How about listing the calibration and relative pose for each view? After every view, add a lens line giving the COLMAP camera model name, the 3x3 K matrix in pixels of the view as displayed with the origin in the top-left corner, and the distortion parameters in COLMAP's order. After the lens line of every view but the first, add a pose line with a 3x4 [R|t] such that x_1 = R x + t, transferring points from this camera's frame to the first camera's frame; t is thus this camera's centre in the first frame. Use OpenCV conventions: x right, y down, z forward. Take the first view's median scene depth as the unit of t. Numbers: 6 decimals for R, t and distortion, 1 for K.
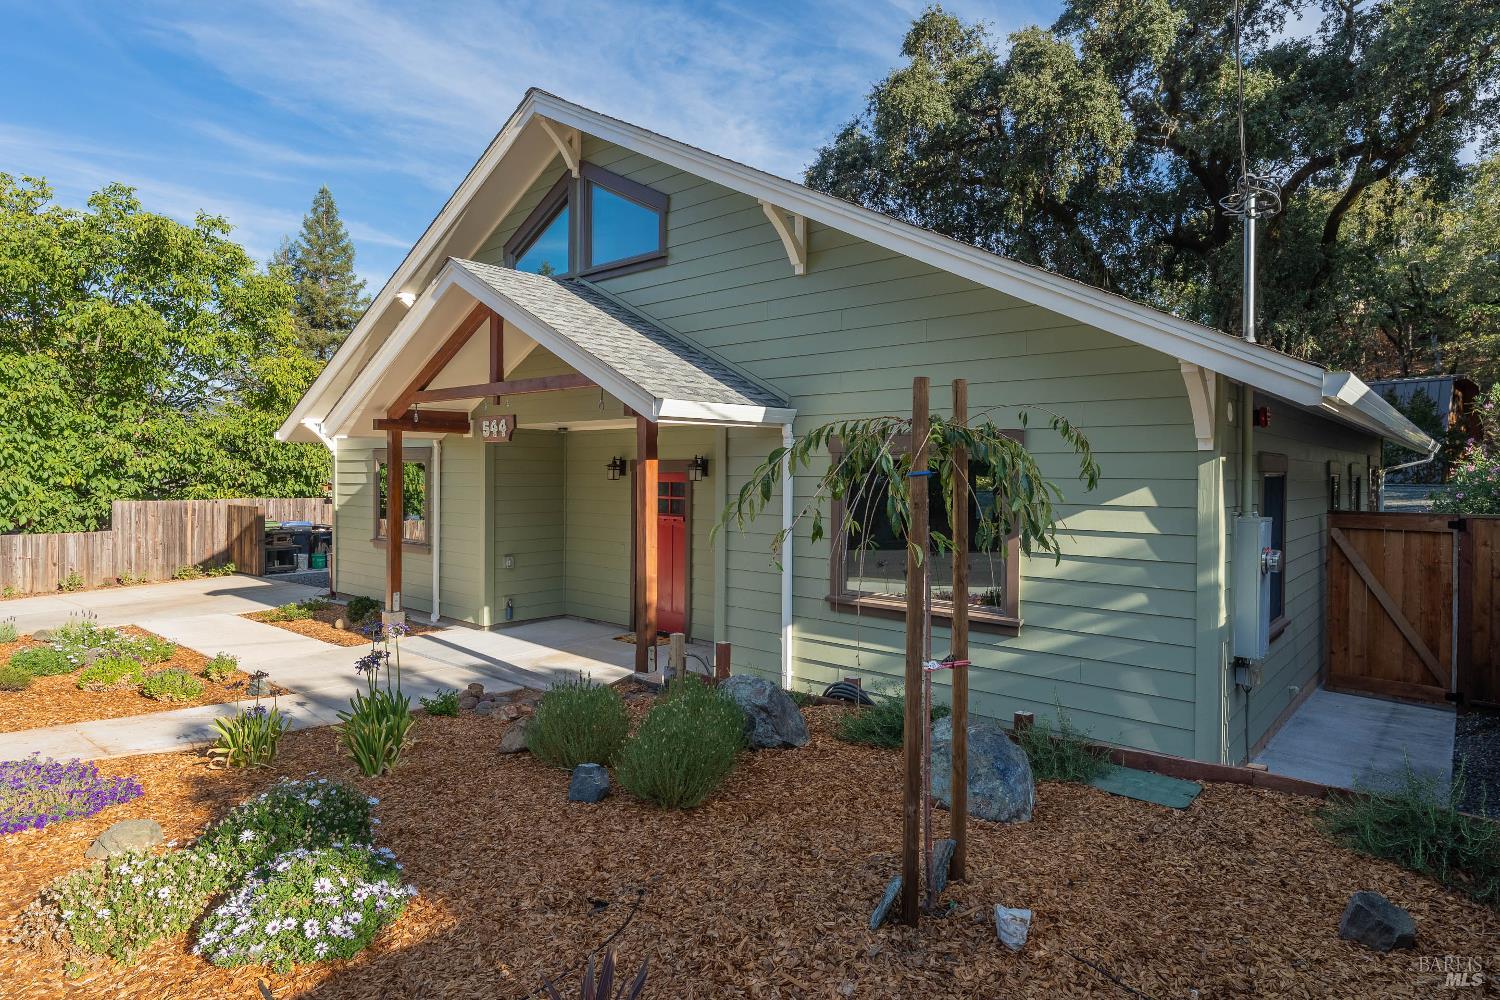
lens RADIAL K [[844.4, 0, 753.3], [0, 844.4, 476.9], [0, 0, 1]] dist [-0.002903, -0.001845]
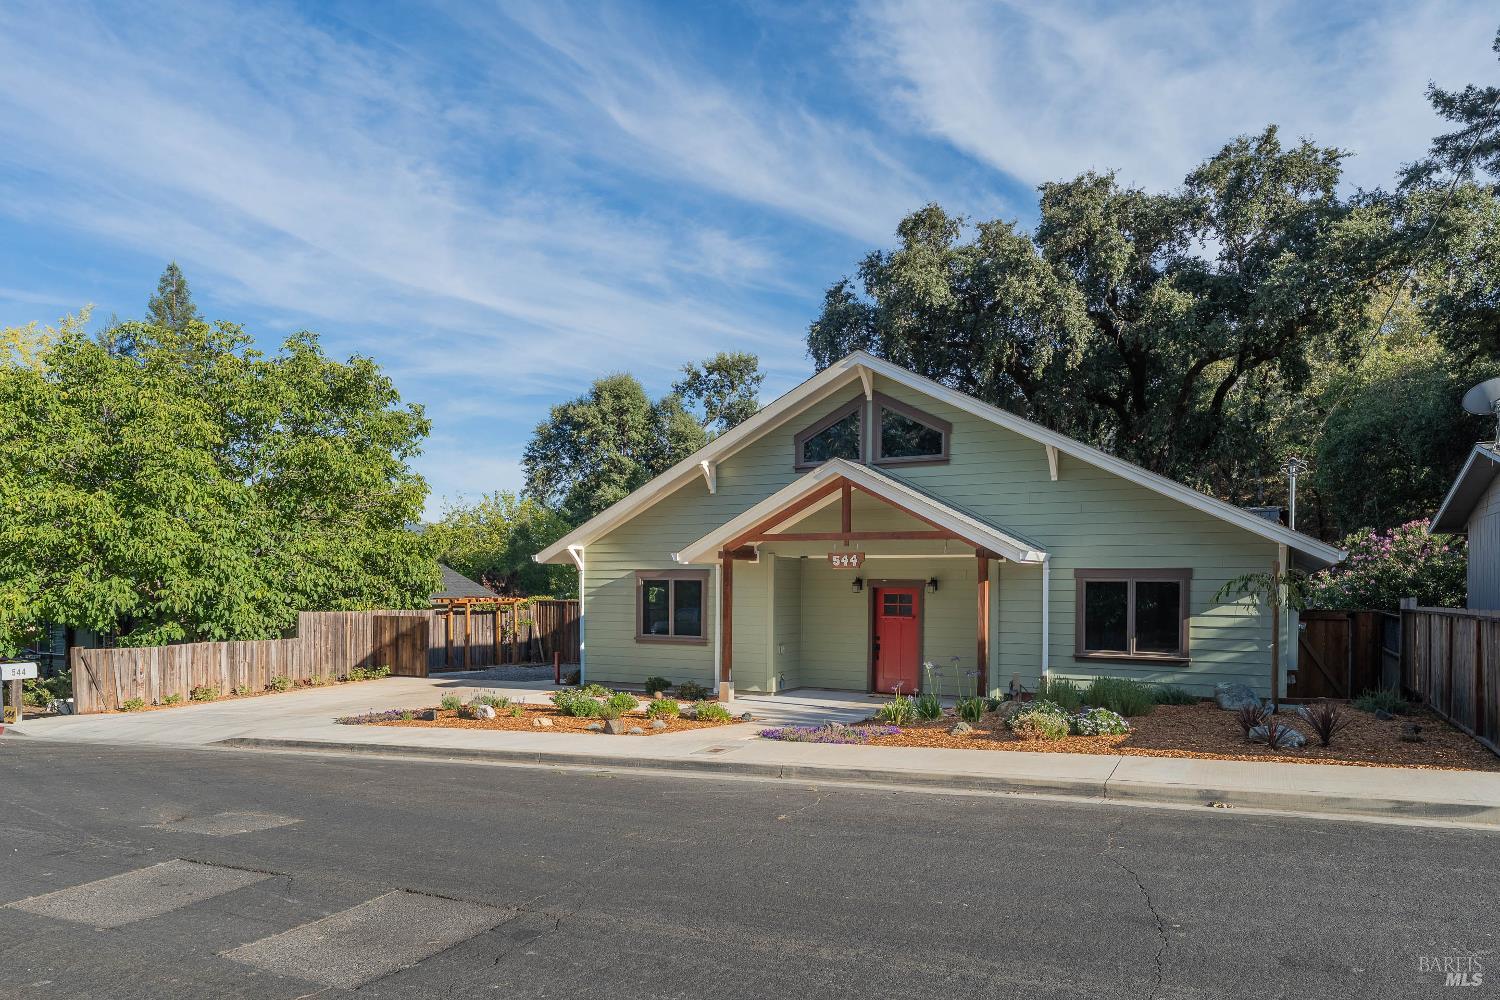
lens RADIAL K [[972.8, 0, 750.5], [0, 972.8, 582.8], [0, 0, 1]] dist [-0.004194, 0.000300]
pose [[0.975578, 0.003549, 0.219625, -0.455593], [-0.001292, 0.999945, -0.010422, 0.002852], [-0.219650, 0.009883, 0.975529, -0.399775]]
